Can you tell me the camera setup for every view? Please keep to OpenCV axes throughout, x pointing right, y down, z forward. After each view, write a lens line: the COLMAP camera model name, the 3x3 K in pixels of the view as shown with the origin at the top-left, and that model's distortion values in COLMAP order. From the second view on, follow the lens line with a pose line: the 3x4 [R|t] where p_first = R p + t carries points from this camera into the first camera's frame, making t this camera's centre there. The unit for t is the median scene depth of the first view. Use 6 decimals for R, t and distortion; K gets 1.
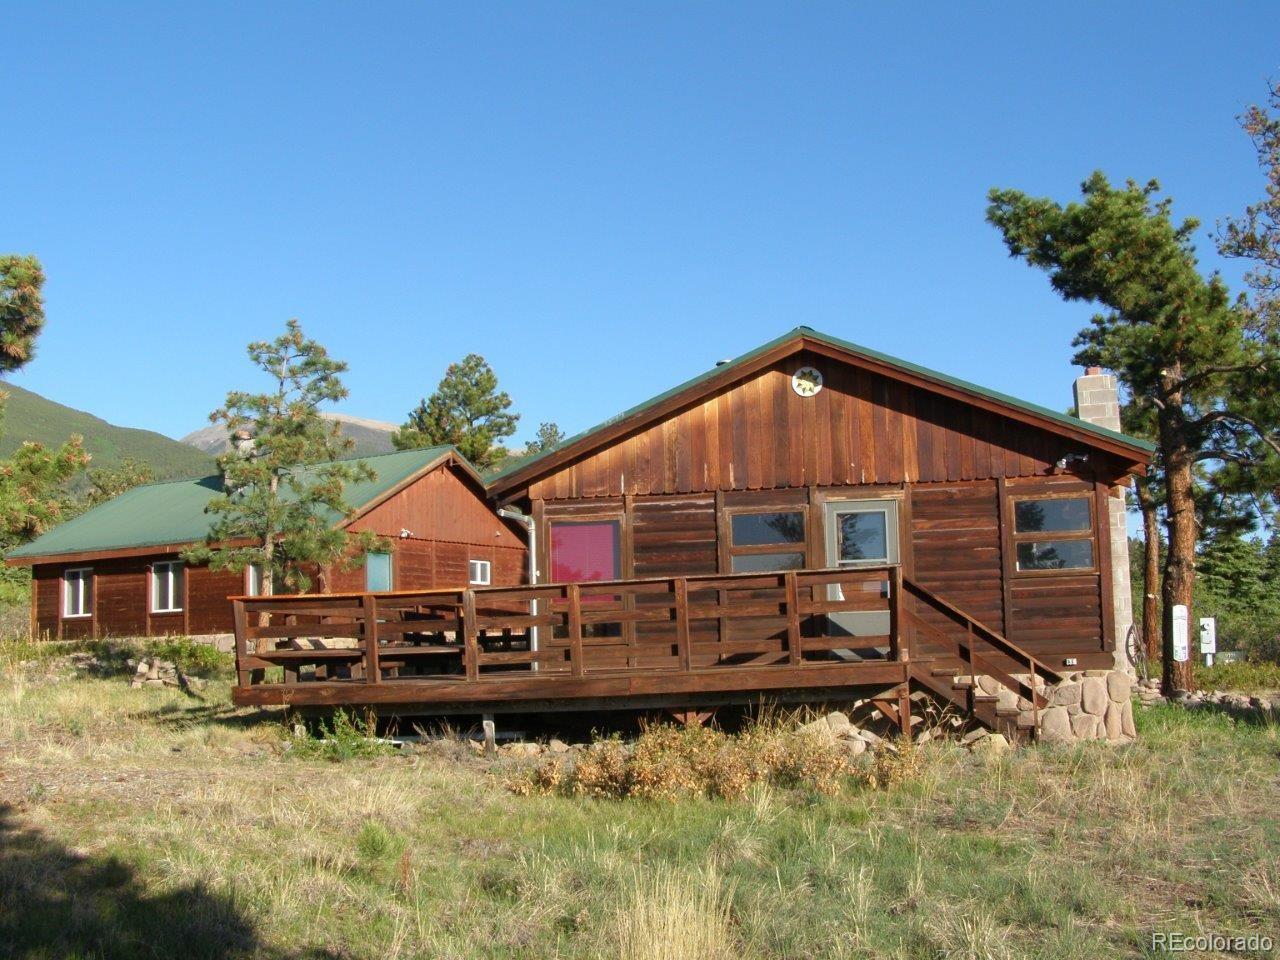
lens RADIAL K [[1489.0, 0, 640.0], [0, 1489.0, 480.0], [0, 0, 1]] dist [-0.013079, -0.011661]
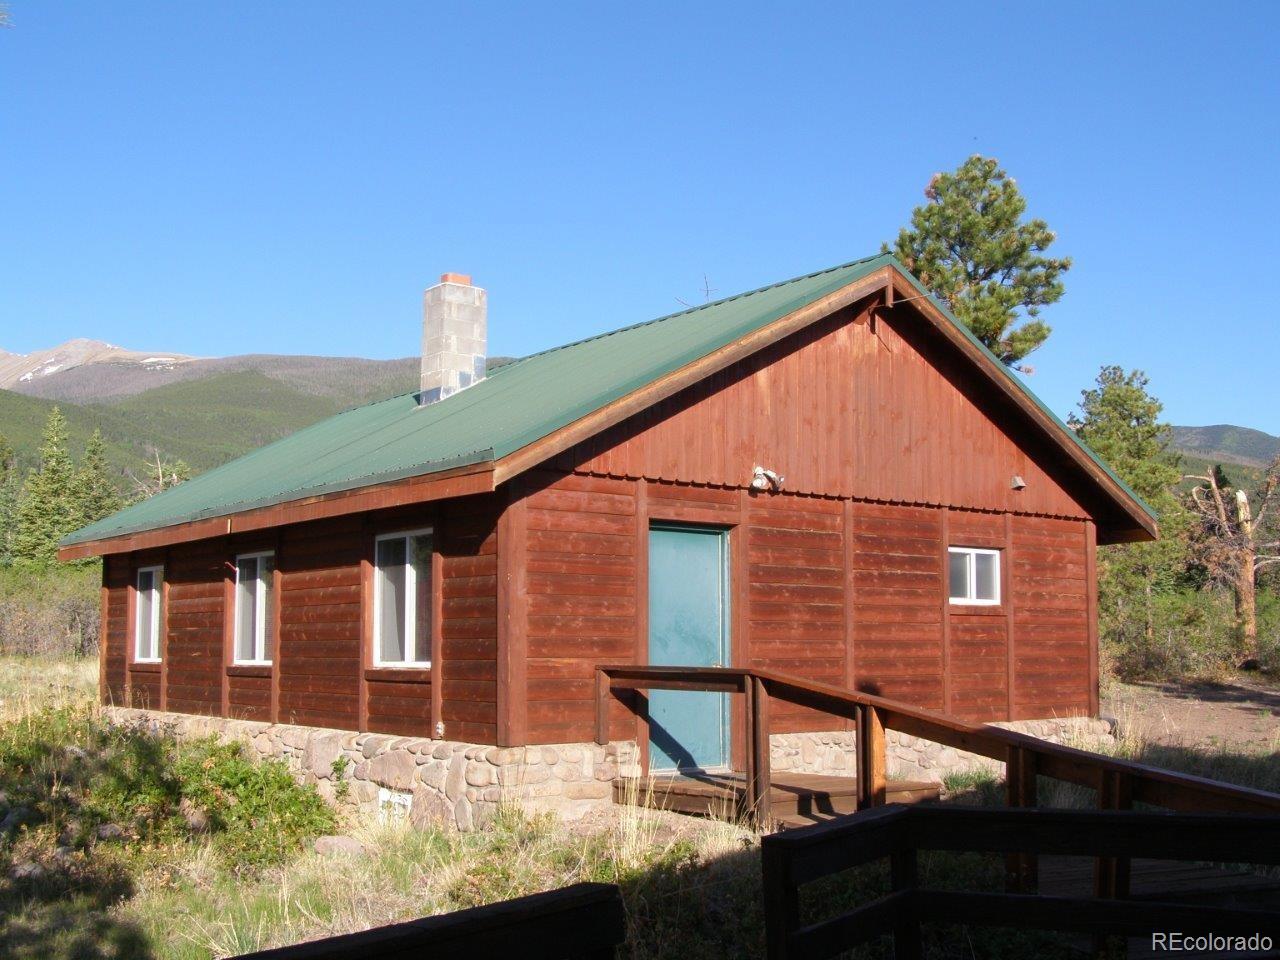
lens RADIAL K [[1440.4, 0, 640.0], [0, 1440.4, 480.0], [0, 0, 1]] dist [-0.130503, -0.002557]
pose [[0.928988, -0.014554, -0.369825, -0.046459], [0.019819, 0.999749, 0.010442, 0.029060], [0.369580, -0.017030, 0.929043, 0.591613]]
